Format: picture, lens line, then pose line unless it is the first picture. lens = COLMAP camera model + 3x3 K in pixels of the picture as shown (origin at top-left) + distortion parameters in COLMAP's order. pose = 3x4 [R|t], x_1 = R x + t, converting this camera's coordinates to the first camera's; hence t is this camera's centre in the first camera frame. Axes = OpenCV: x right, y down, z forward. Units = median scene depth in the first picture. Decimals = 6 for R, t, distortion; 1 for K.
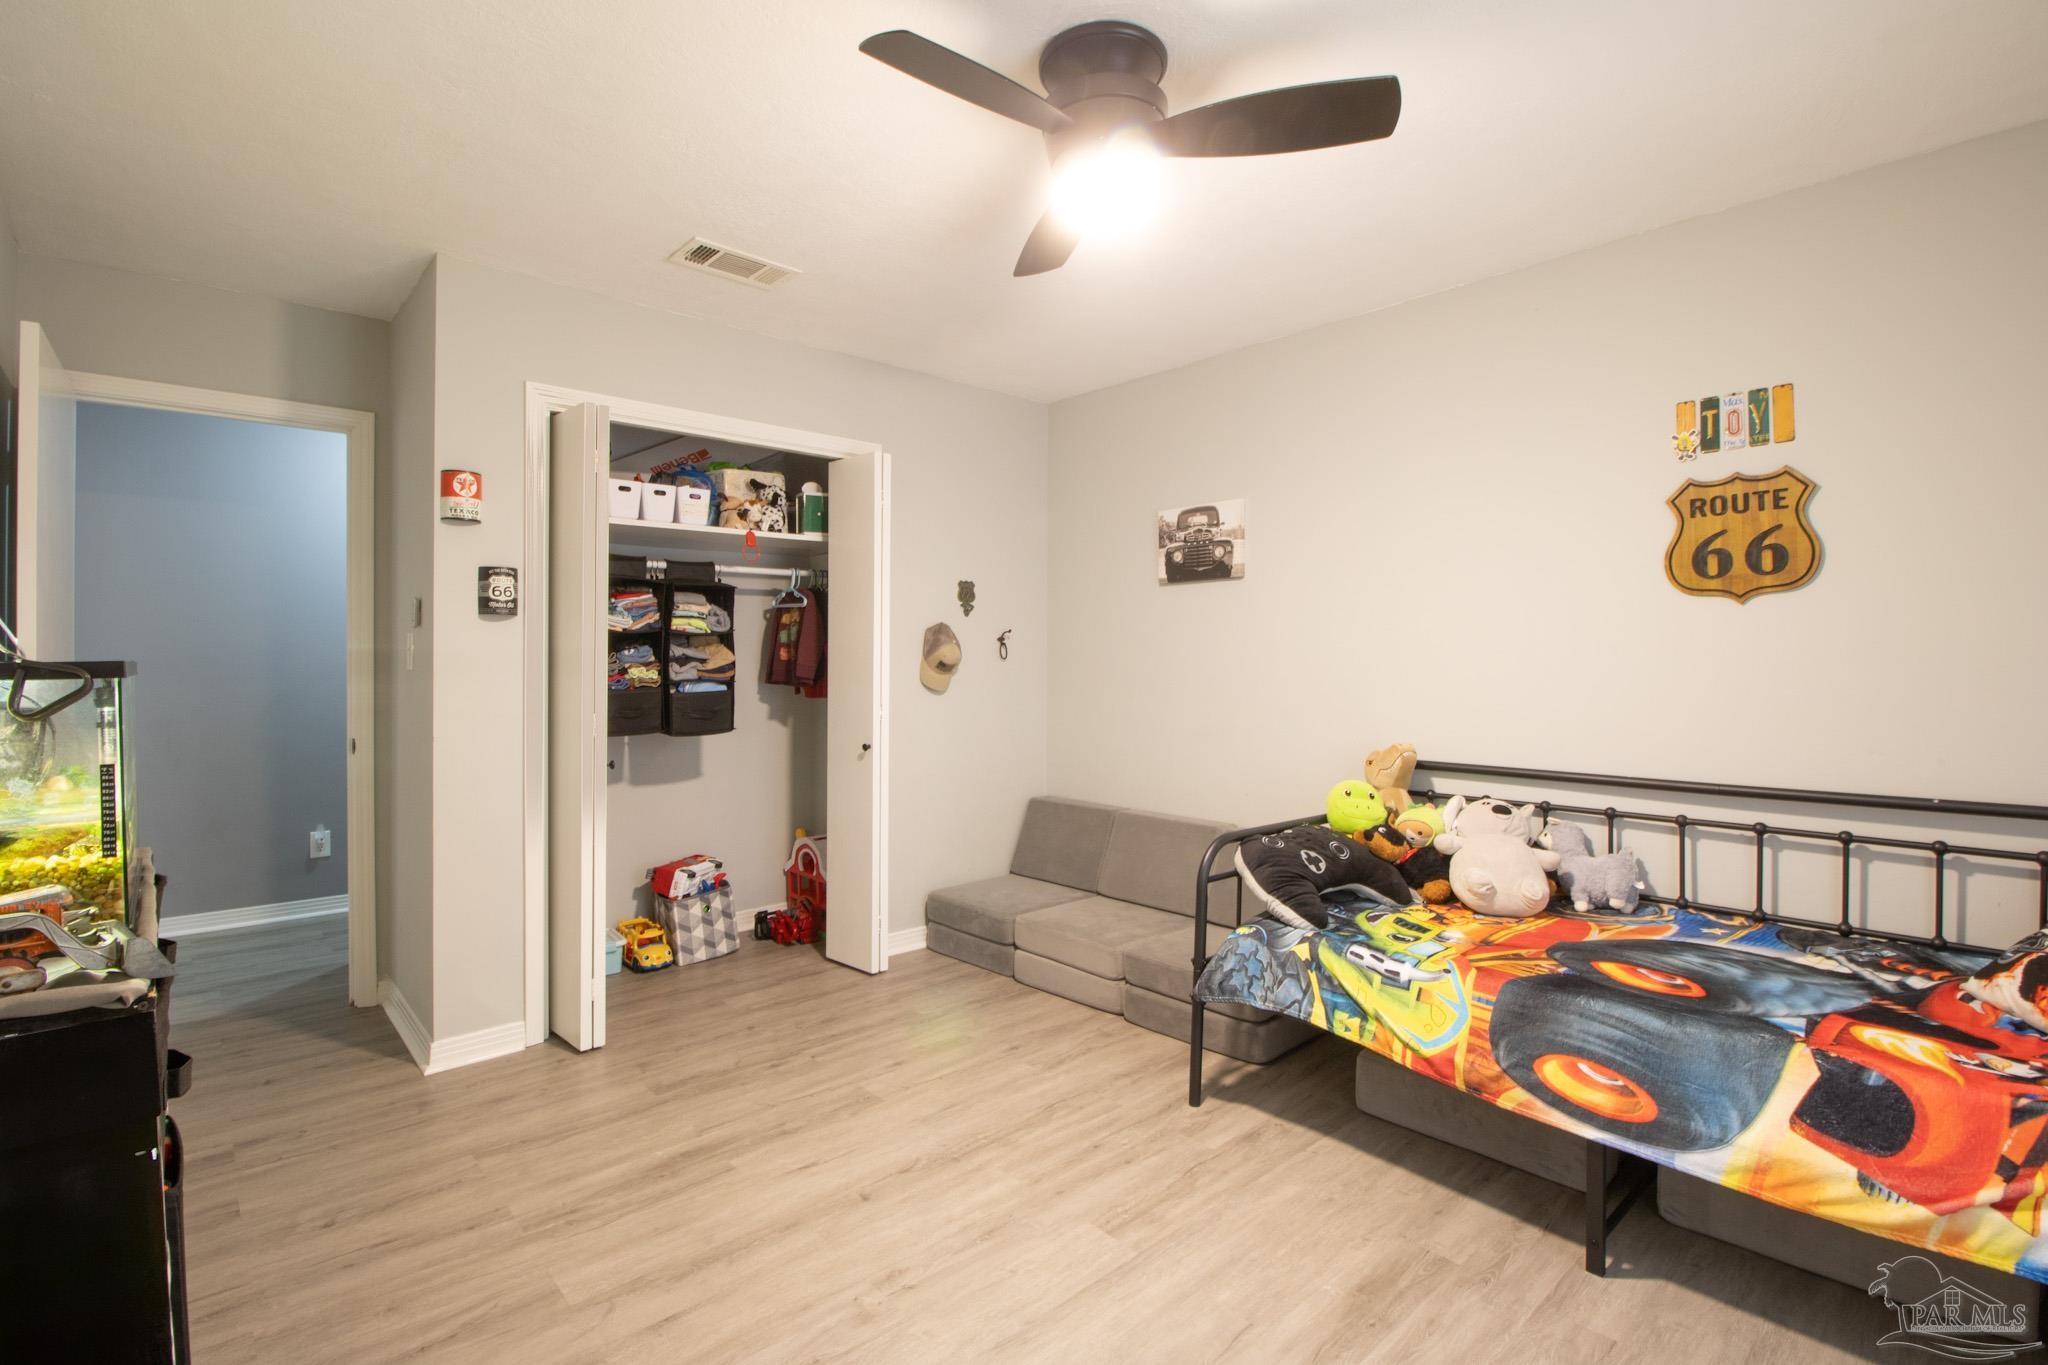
lens RADIAL K [[961.1, 0, 1018.3], [0, 961.1, 689.5], [0, 0, 1]] dist [-0.000994, -0.013154]
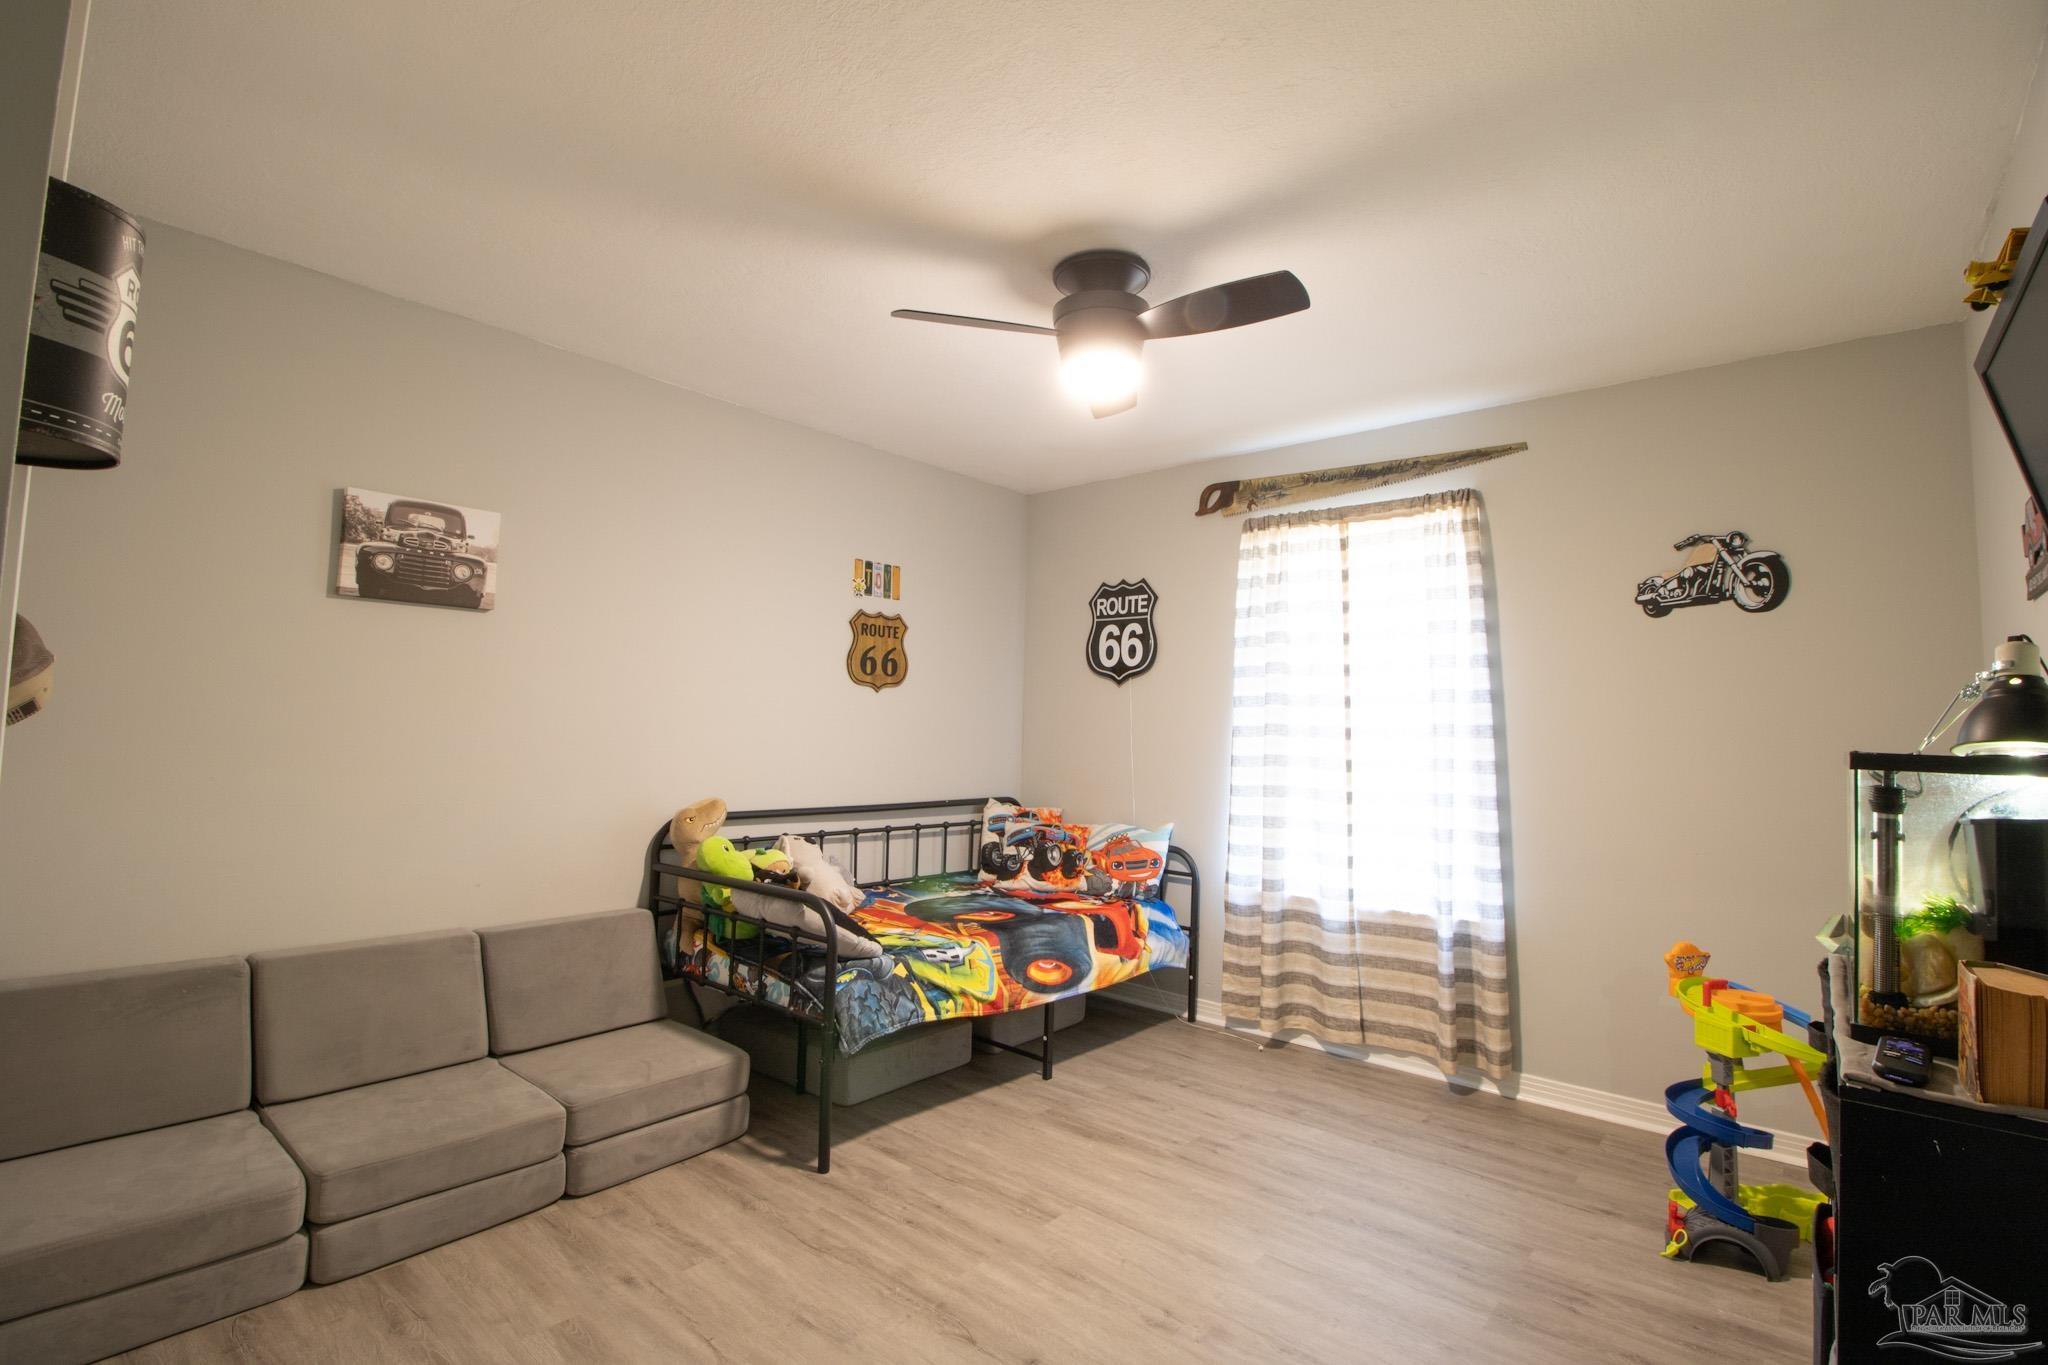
lens RADIAL K [[961.1, 0, 1018.3], [0, 961.1, 689.5], [0, 0, 1]] dist [-0.000994, -0.013154]
pose [[-0.138557, 0.042185, 0.989456, -0.908257], [0.001821, 0.999102, -0.042341, -0.025560], [-0.990353, -0.004065, -0.138510, 1.006957]]
